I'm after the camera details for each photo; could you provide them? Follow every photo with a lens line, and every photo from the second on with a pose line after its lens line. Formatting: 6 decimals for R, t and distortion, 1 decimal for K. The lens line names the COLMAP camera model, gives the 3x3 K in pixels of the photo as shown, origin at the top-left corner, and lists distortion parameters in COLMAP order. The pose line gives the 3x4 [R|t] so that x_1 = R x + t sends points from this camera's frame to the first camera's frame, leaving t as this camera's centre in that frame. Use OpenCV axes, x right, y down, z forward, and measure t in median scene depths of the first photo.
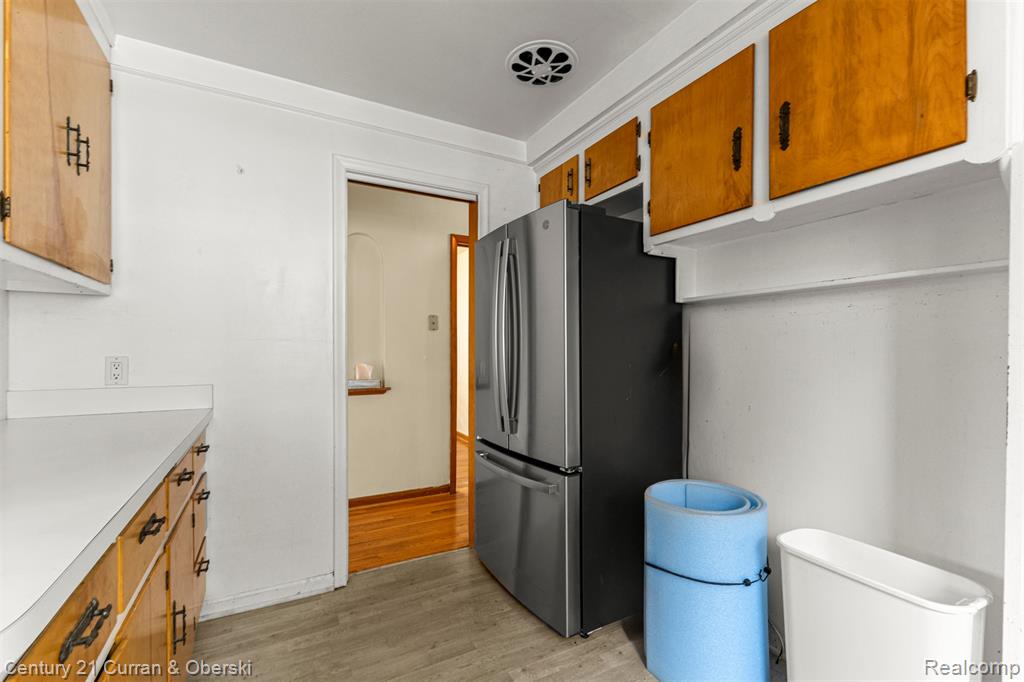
lens RADIAL K [[448.4, 0, 513.3], [0, 448.4, 349.4], [0, 0, 1]] dist [0.012229, 0.000027]
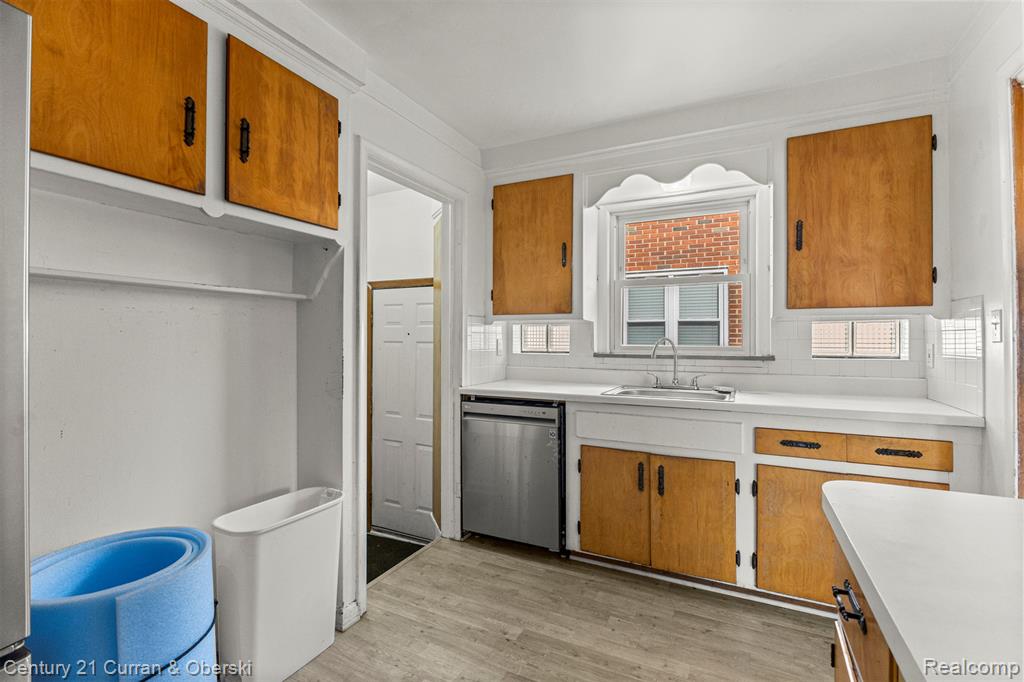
lens RADIAL K [[459.6, 0, 512.6], [0, 459.6, 336.9], [0, 0, 1]] dist [-0.005305, -0.000004]
pose [[-0.568215, 0.000792, 0.822880, -0.510440], [-0.004028, 0.999985, -0.003743, -0.023733], [-0.822870, -0.005441, -0.568203, 0.861207]]
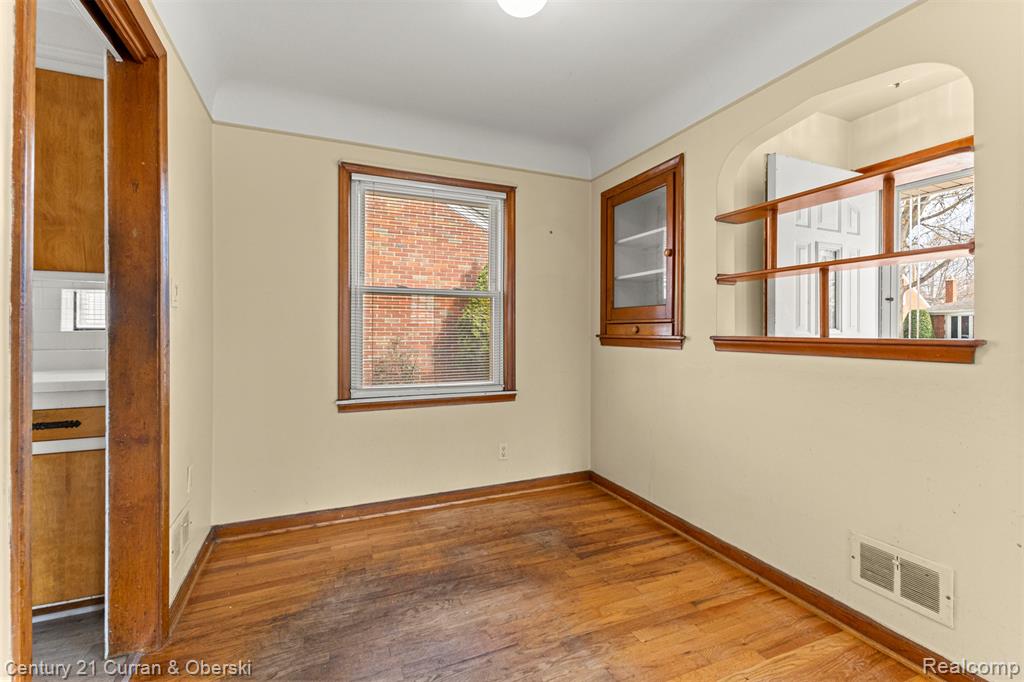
lens RADIAL K [[444.3, 0, 512.7], [0, 444.3, 332.4], [0, 0, 1]] dist [0.006977, -0.000431]
pose [[-0.995720, -0.005175, 0.092272, -1.191447], [-0.004892, 0.999983, 0.003297, 0.026446], [-0.092287, 0.002831, -0.995728, 0.411860]]
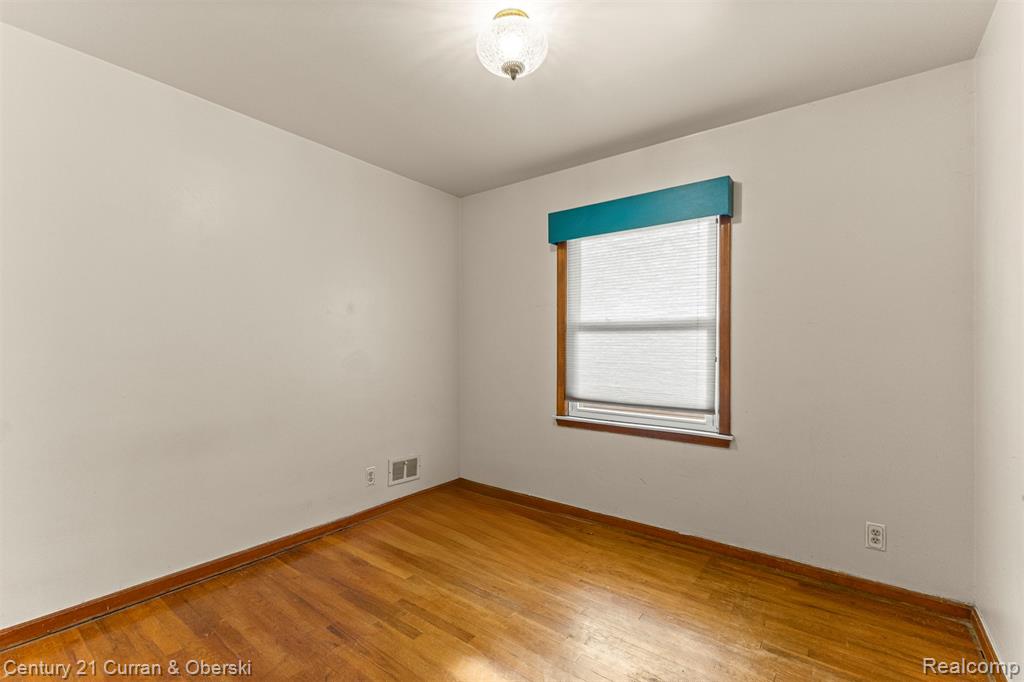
lens RADIAL K [[444.3, 0, 512.7], [0, 444.3, 332.4], [0, 0, 1]] dist [0.006977, -0.000431]
pose [[-0.400702, 0.037254, 0.915451, -2.035730], [-0.024873, 0.998362, -0.051515, 0.023485], [-0.915871, -0.043412, -0.399119, -0.105391]]
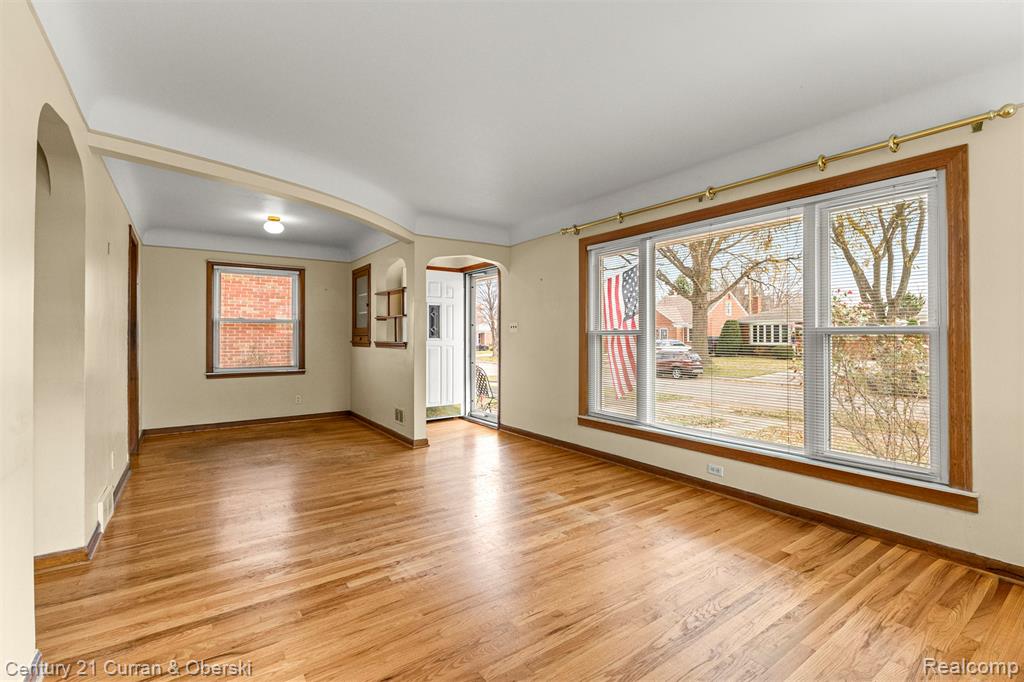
lens RADIAL K [[459.6, 0, 512.6], [0, 459.6, 336.9], [0, 0, 1]] dist [-0.005305, -0.000004]
pose [[-0.993786, -0.000476, -0.111305, -2.233723], [-0.000300, 0.999999, -0.001604, 0.011271], [0.111305, -0.001560, -0.993785, 2.389923]]
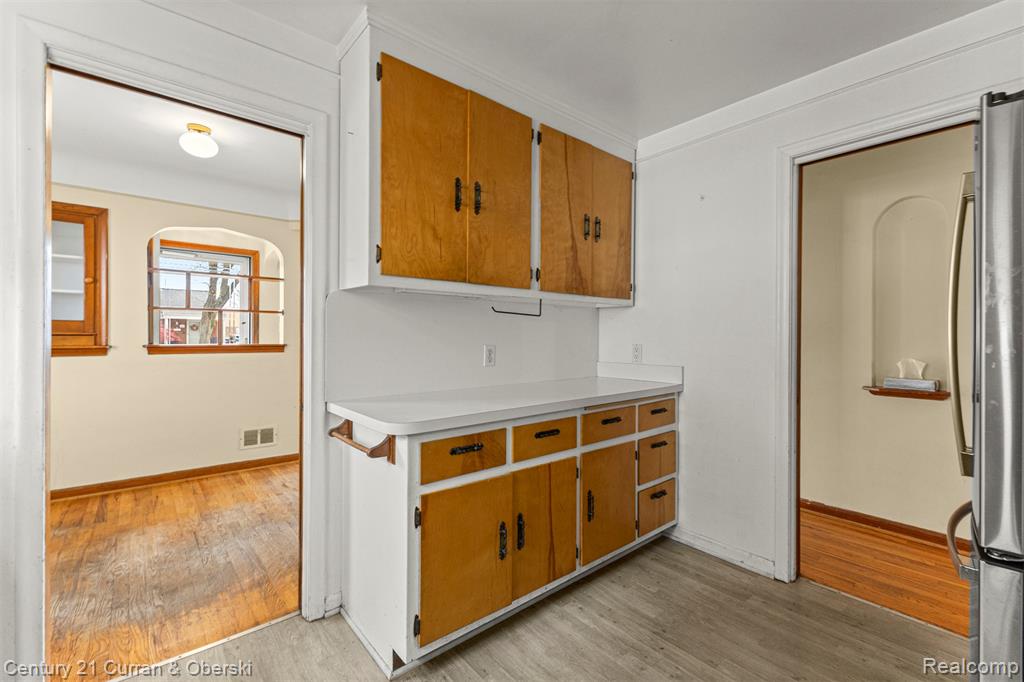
lens RADIAL K [[444.3, 0, 512.7], [0, 444.3, 332.4], [0, 0, 1]] dist [0.006977, -0.000431]
pose [[0.200087, -0.006684, -0.979755, 0.568648], [-0.004954, 0.999957, -0.007833, -0.010466], [0.979766, 0.006421, 0.200045, 0.270213]]
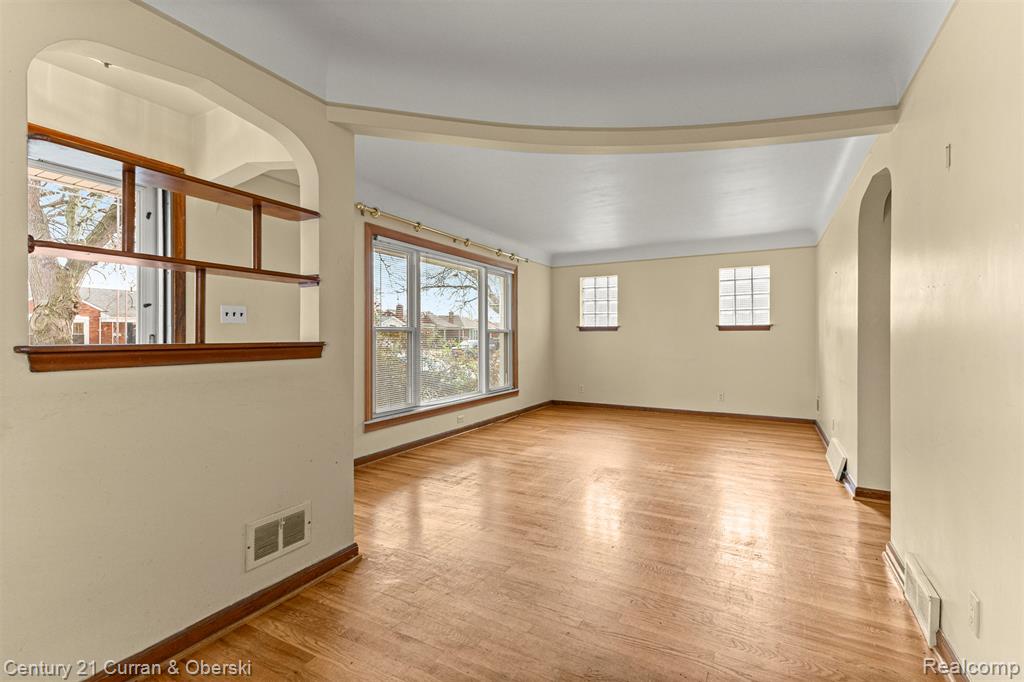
lens RADIAL K [[461.3, 0, 514.6], [0, 461.3, 336.2], [0, 0, 1]] dist [0.024630, 0.000330]
pose [[0.536117, -0.001221, -0.844143, -0.611638], [0.002877, 0.999996, 0.000381, 0.023802], [0.844138, -0.002632, 0.536119, -0.644037]]
